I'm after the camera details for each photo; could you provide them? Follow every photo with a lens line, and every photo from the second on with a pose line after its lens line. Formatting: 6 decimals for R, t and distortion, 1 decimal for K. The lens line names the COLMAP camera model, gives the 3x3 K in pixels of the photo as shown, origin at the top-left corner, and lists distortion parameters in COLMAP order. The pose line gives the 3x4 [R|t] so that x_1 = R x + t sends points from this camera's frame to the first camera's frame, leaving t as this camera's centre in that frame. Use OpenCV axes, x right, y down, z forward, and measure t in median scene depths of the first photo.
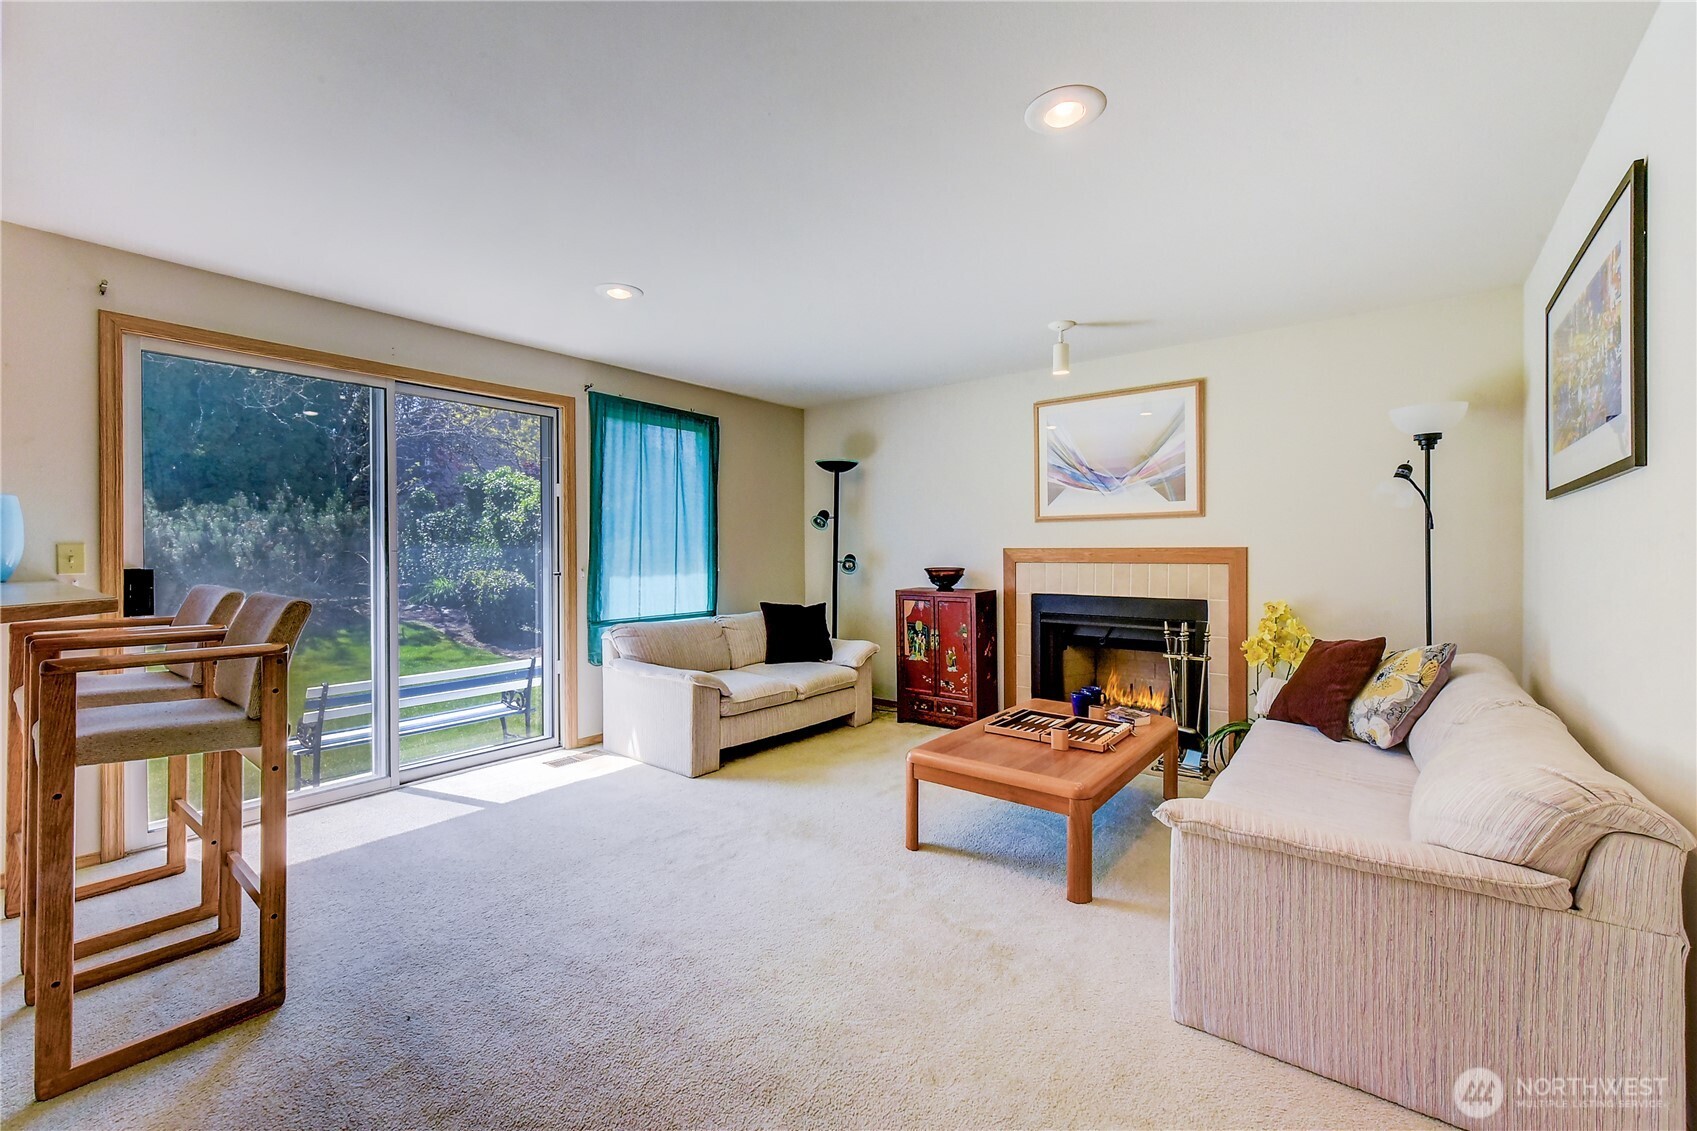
lens RADIAL K [[685.8, 0, 853.9], [0, 685.8, 547.8], [0, 0, 1]] dist [0.002584, 0.000564]
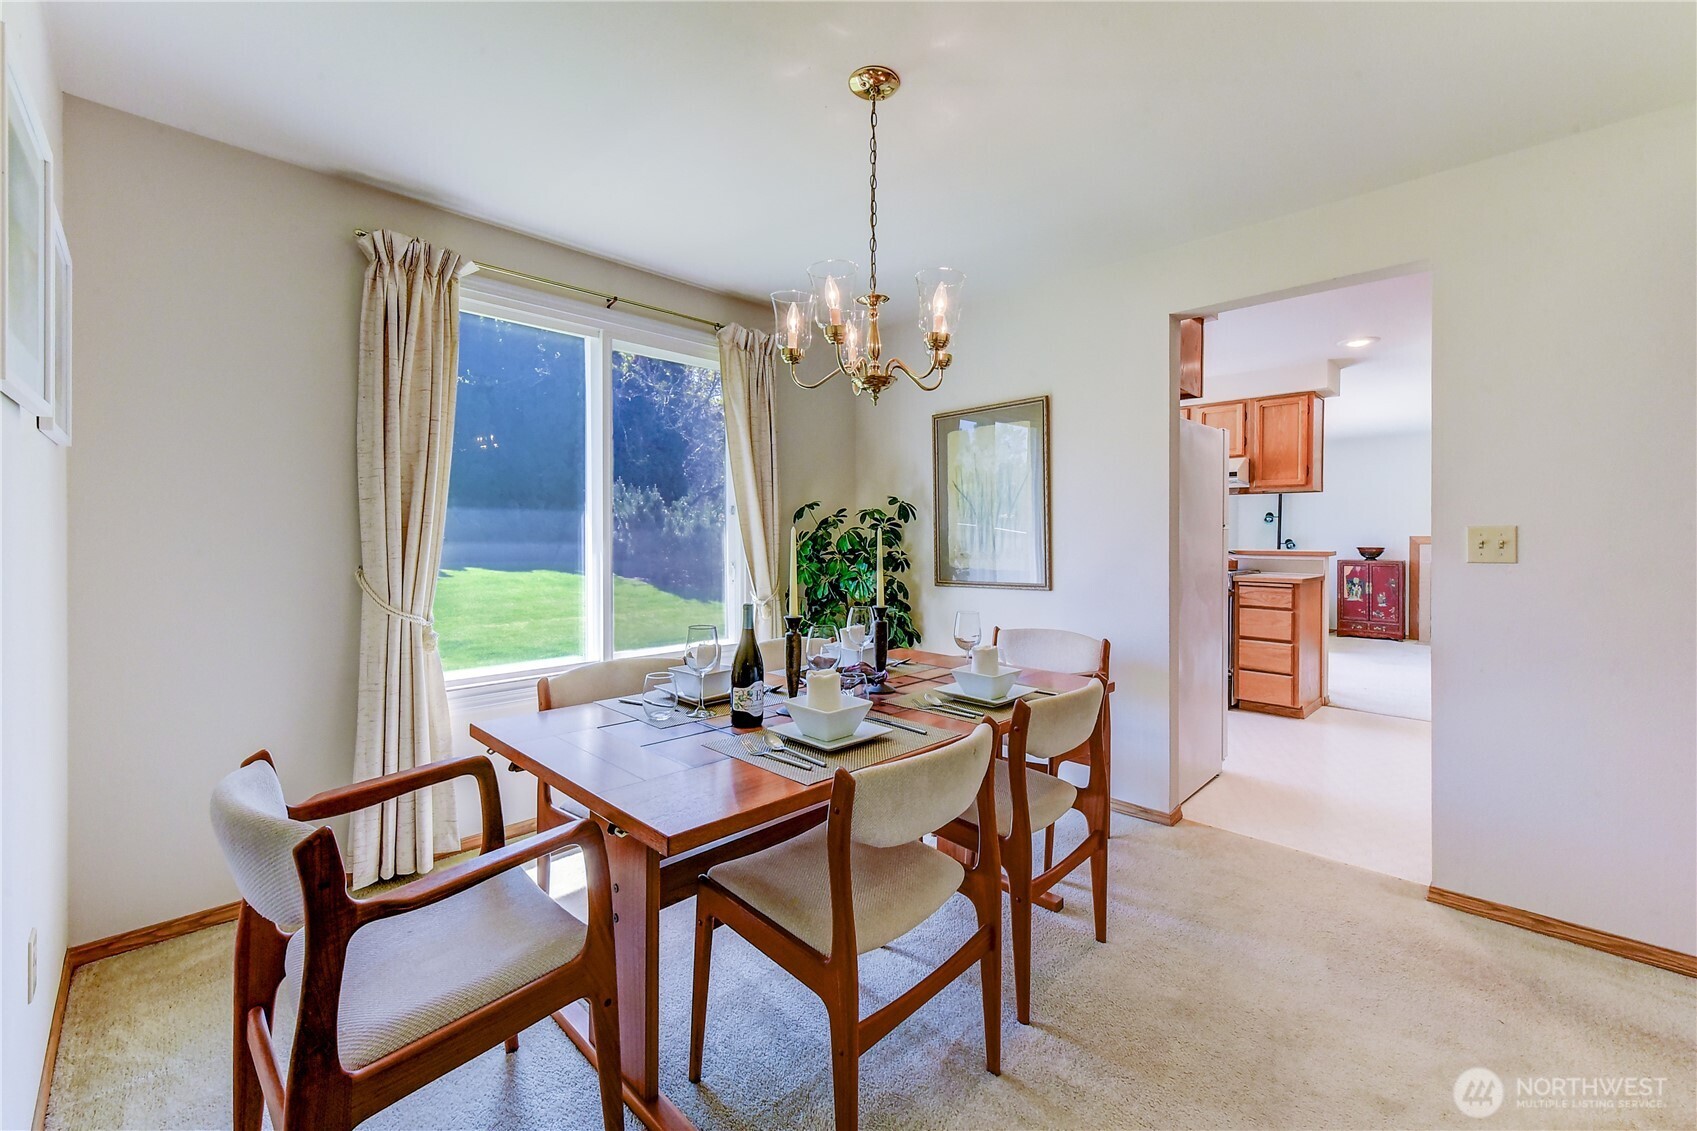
lens RADIAL K [[690.7, 0, 848.4], [0, 690.7, 530.5], [0, 0, 1]] dist [0.001298, 0.000135]
pose [[0.993205, 0.005138, -0.116263, -0.994813], [-0.005769, 0.999970, -0.005092, 0.003408], [0.116234, 0.005728, 0.993205, -0.903187]]
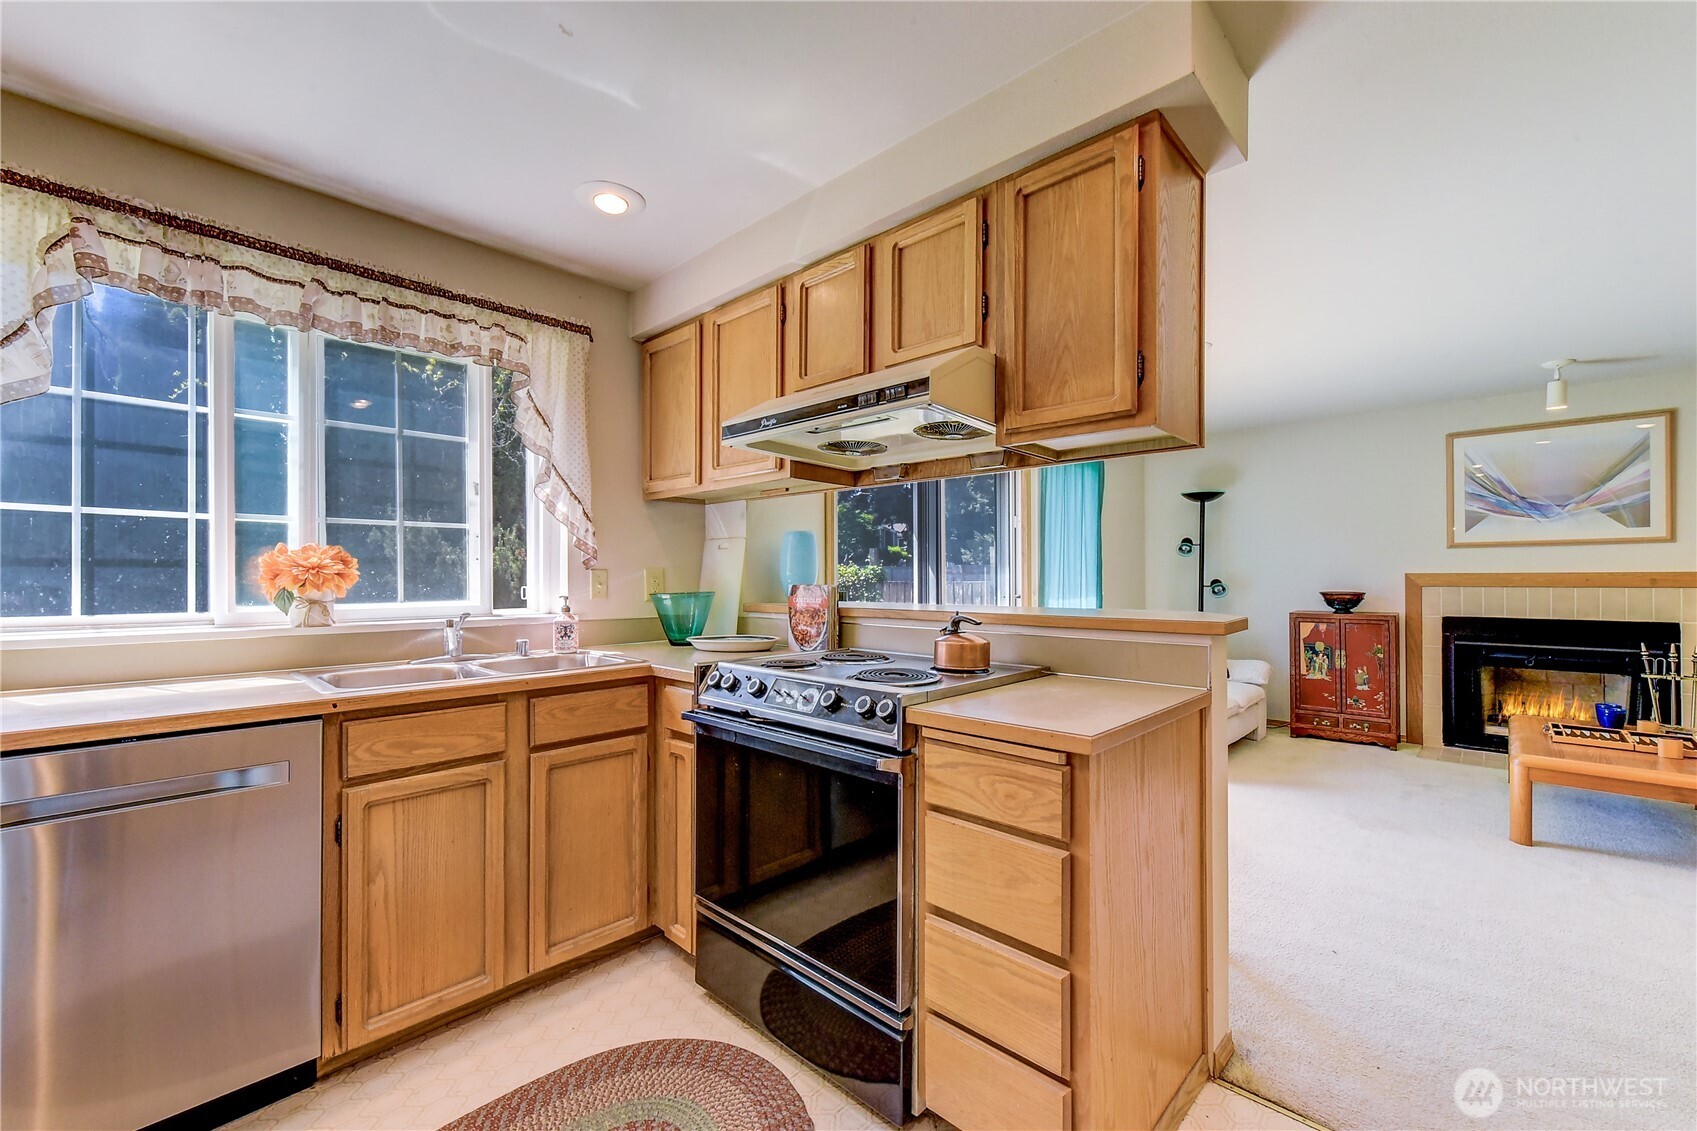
lens RADIAL K [[680.1, 0, 848.5], [0, 680.1, 565.5], [0, 0, 1]] dist [0.000815, 0.000195]
pose [[0.995236, -0.002327, -0.097464, -0.534974], [0.001024, 0.999909, -0.013417, 0.002049], [0.097486, 0.013253, 0.995149, -0.120511]]
